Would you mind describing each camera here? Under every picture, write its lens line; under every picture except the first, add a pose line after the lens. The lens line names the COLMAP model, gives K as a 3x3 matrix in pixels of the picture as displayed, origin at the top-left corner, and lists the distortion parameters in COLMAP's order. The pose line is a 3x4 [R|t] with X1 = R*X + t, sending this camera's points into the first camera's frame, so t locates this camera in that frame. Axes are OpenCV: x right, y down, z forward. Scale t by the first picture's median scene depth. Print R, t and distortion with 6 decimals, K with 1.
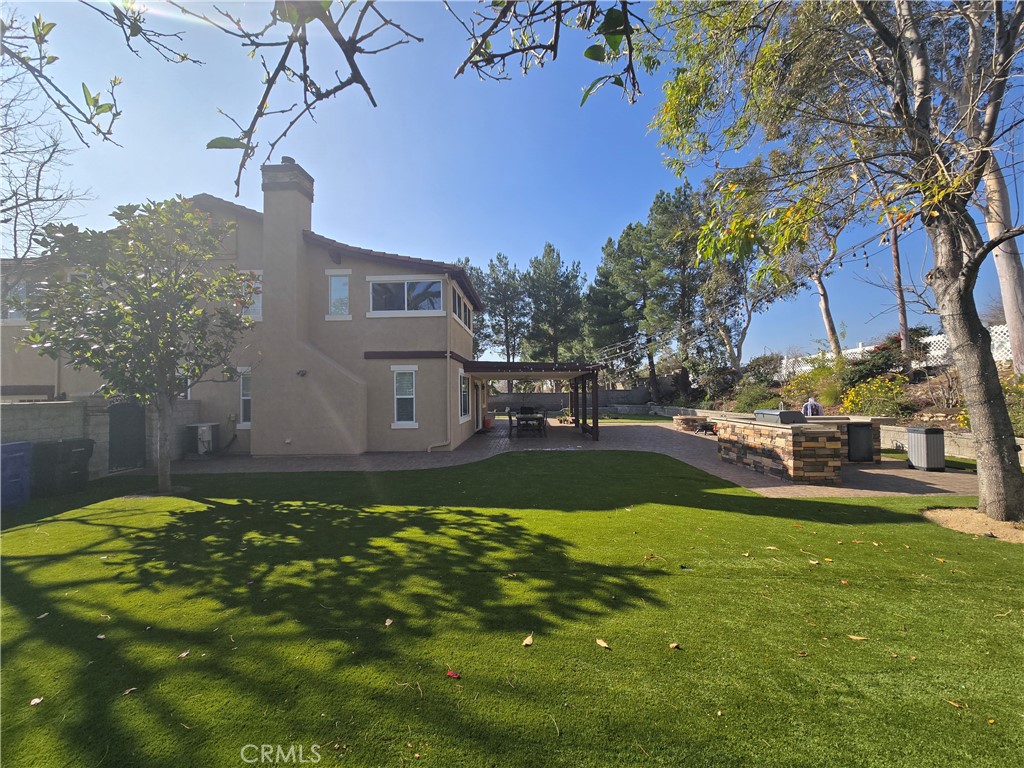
lens RADIAL K [[418.3, 0, 514.4], [0, 418.3, 388.2], [0, 0, 1]] dist [-0.000913, 0.000298]
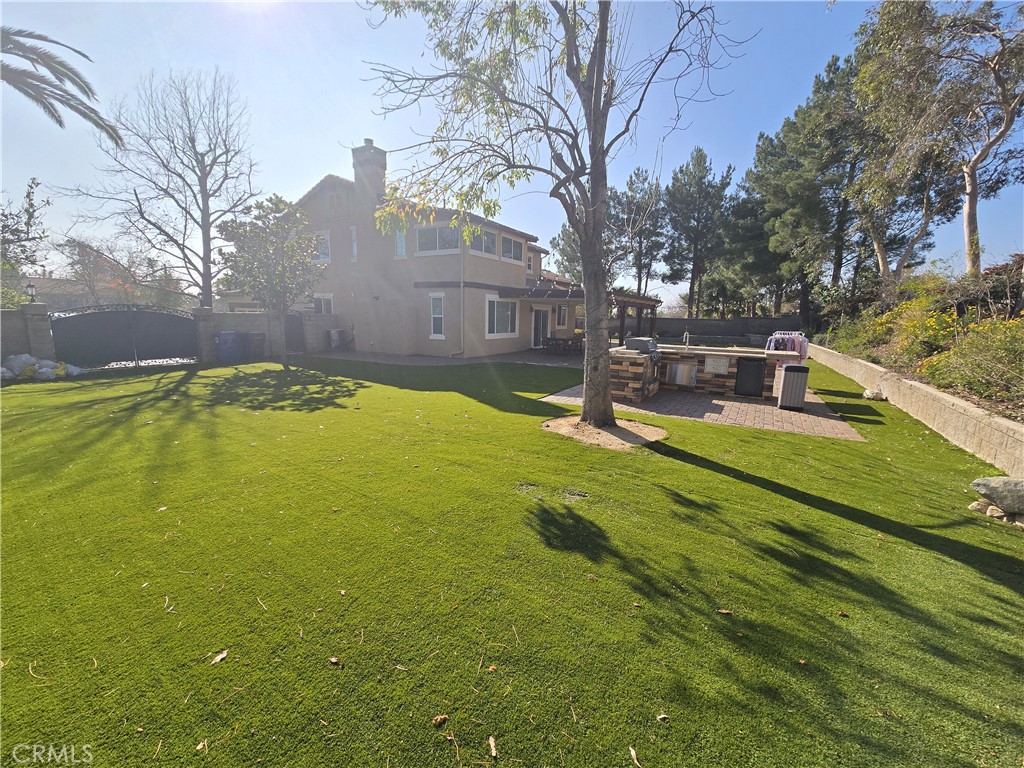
lens RADIAL K [[418.3, 0, 510.6], [0, 418.3, 382.1], [0, 0, 1]] dist [-0.000913, 0.000298]
pose [[0.880026, 0.104986, -0.463175, 0.602862], [-0.024314, 0.983941, 0.176830, -0.014659], [0.474302, -0.144354, 0.868447, -0.098714]]
